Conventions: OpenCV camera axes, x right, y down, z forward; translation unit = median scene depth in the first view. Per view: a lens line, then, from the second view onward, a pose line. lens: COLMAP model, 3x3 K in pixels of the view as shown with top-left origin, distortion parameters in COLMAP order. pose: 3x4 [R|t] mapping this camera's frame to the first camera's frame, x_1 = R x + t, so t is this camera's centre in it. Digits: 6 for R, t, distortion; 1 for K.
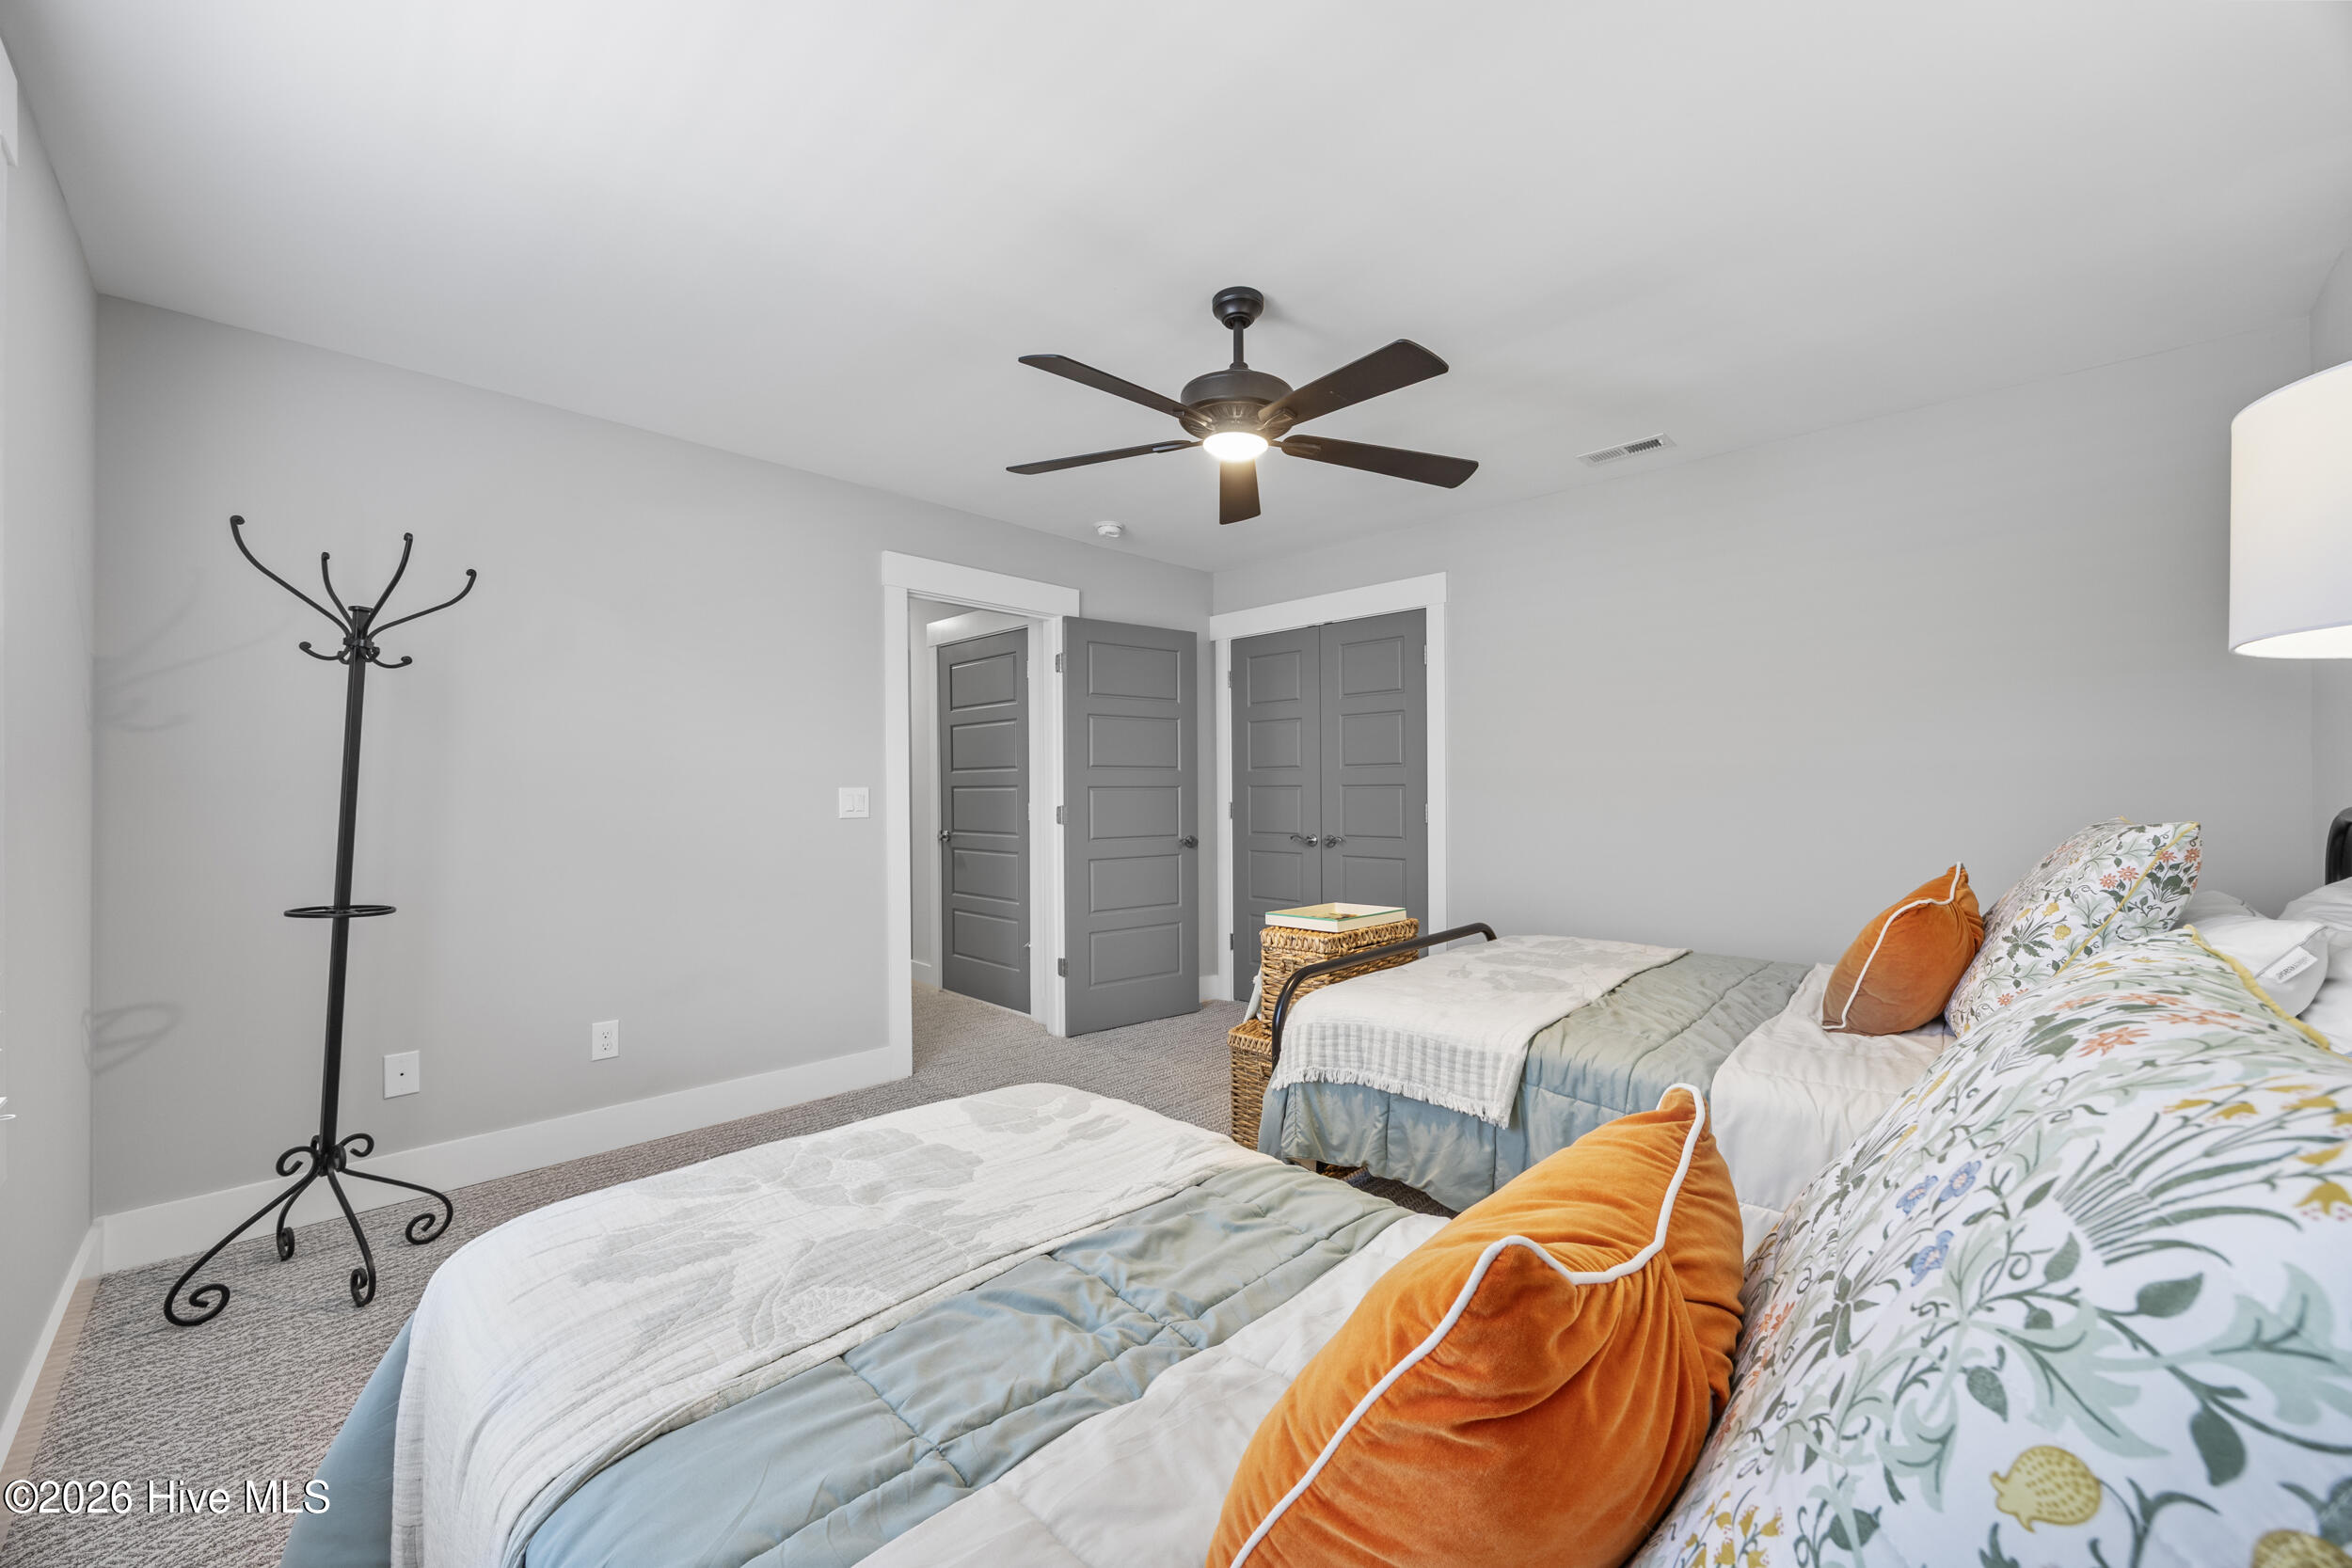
lens RADIAL K [[901.7, 0, 1162.6], [0, 901.7, 790.1], [0, 0, 1]] dist [-0.000507, 0.000092]
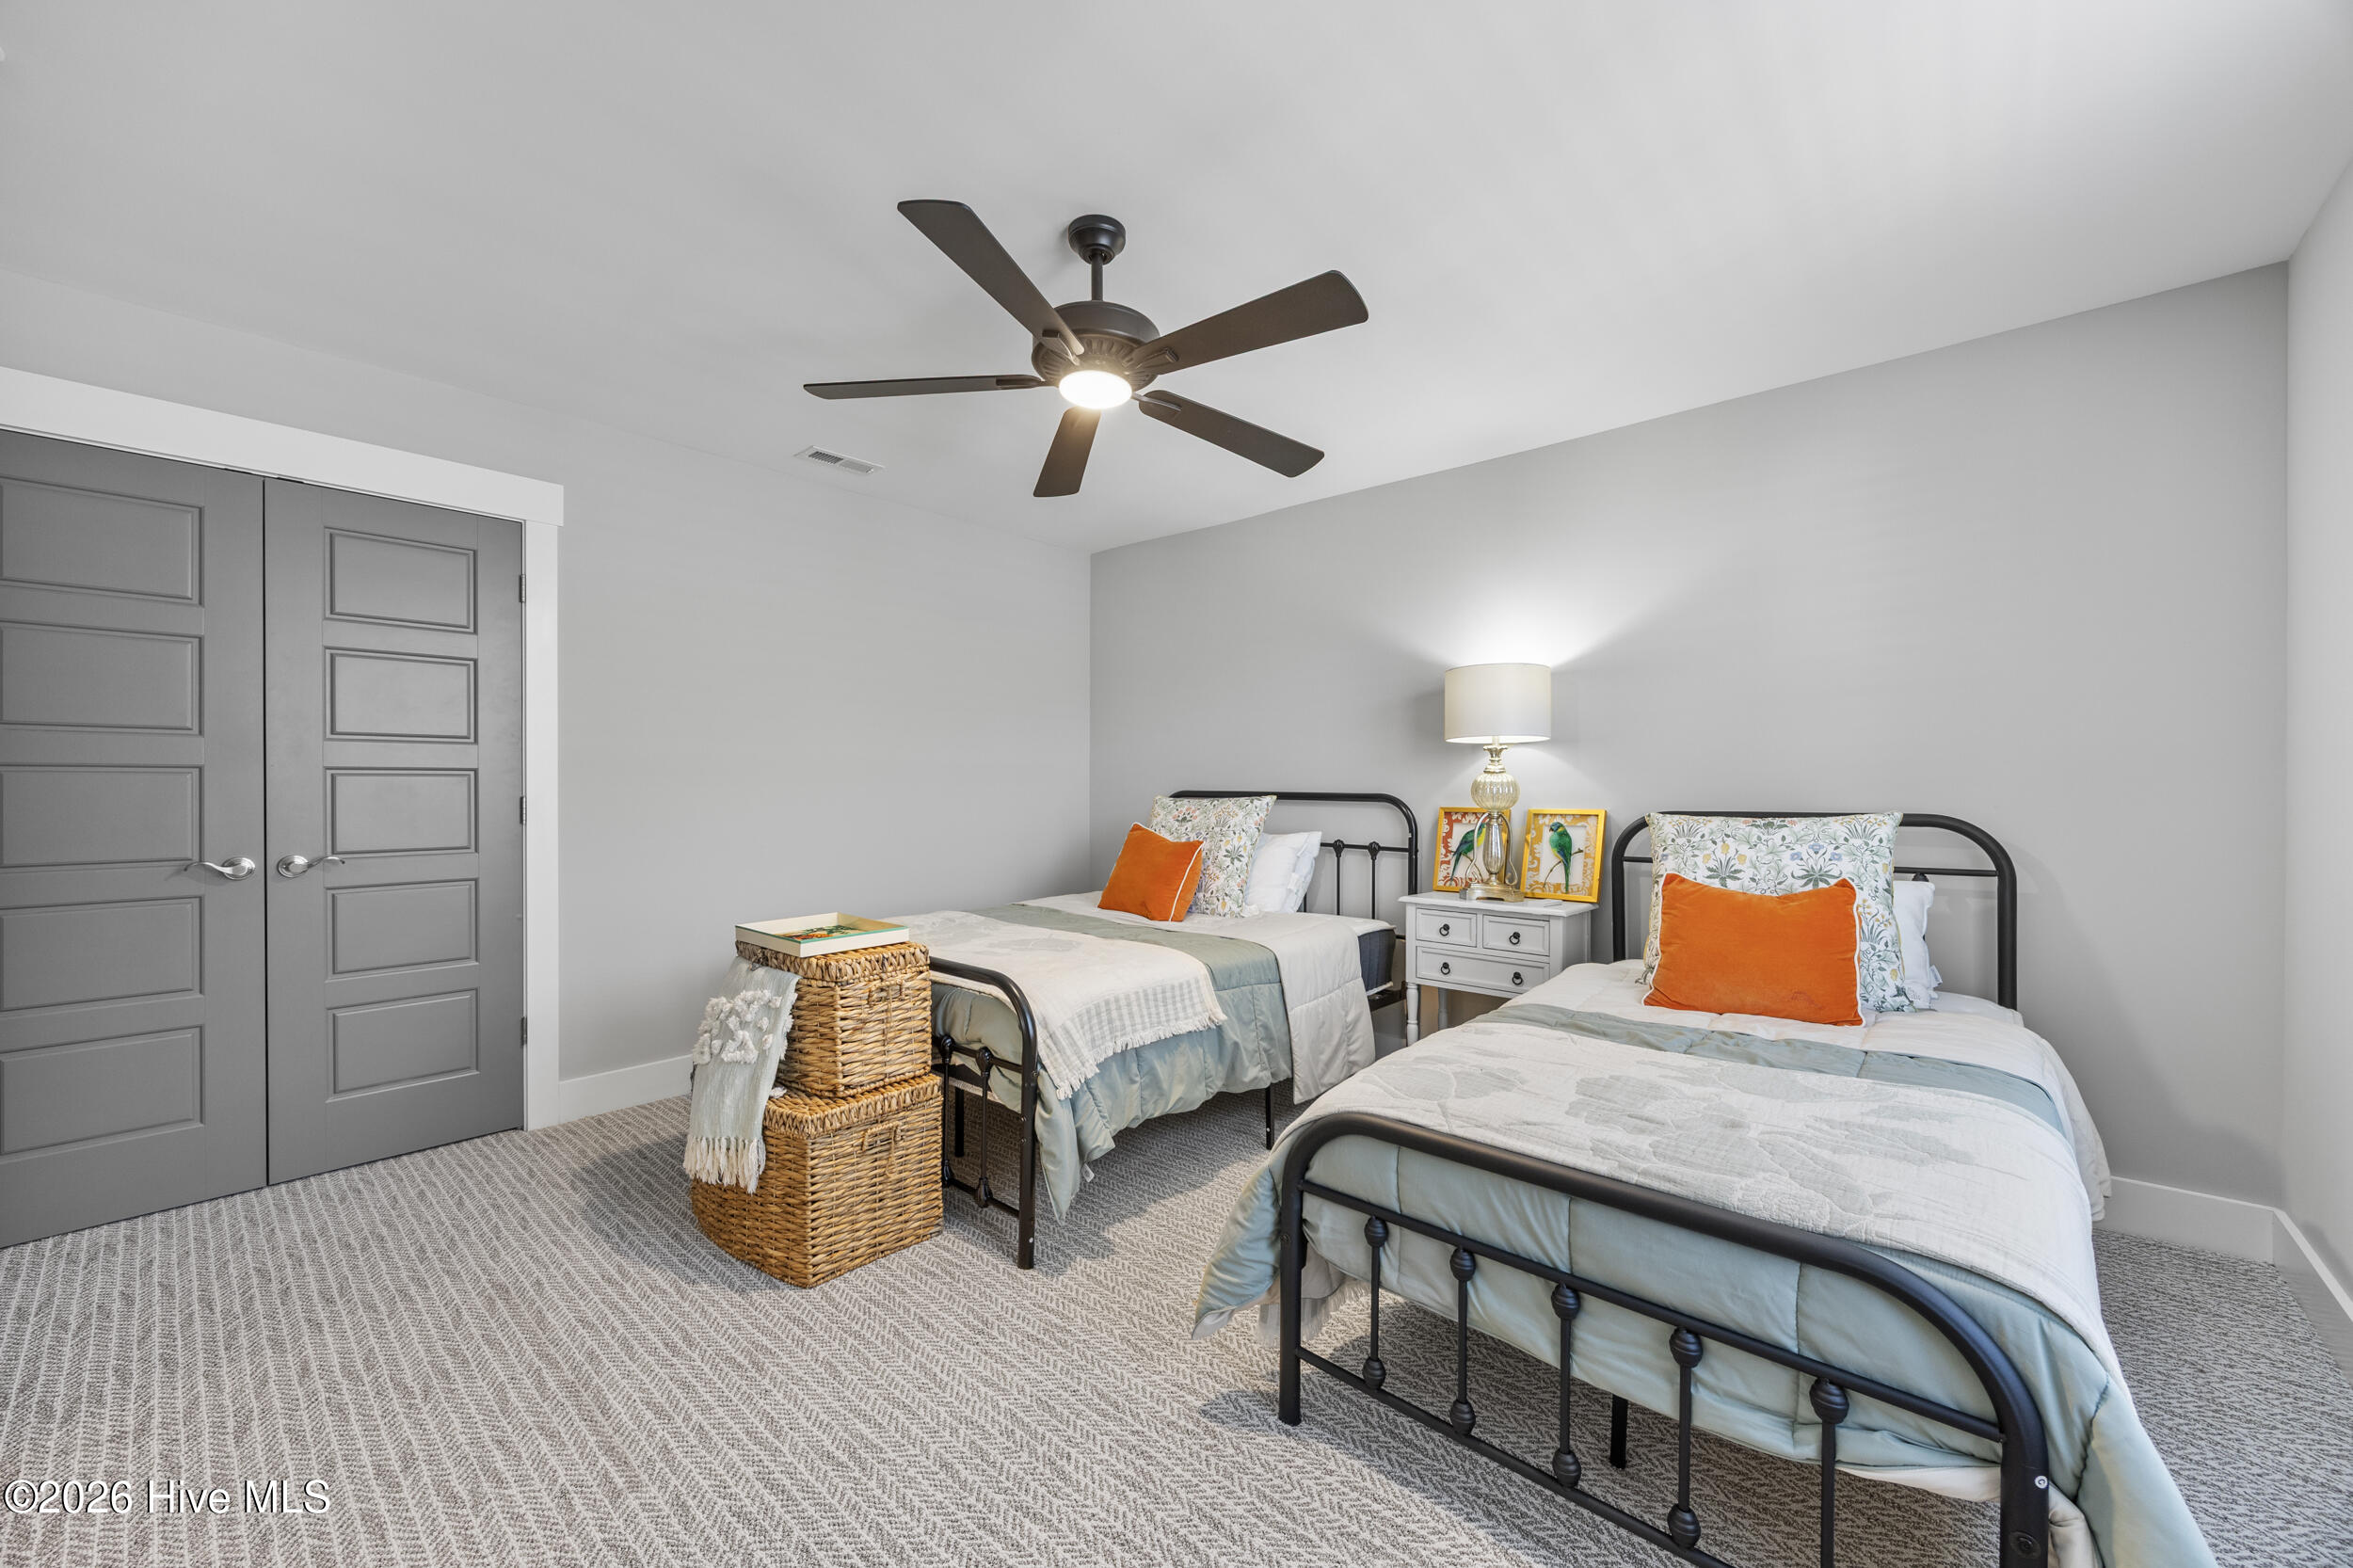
lens RADIAL K [[902.2, 0, 1163.1], [0, 902.2, 790.1], [0, 0, 1]] dist [-0.000507, 0.000092]
pose [[-0.061013, 0.004255, 0.998128, -0.851482], [-0.001939, 0.999989, -0.004382, 0.022863], [-0.998135, -0.002203, -0.061004, 1.023518]]
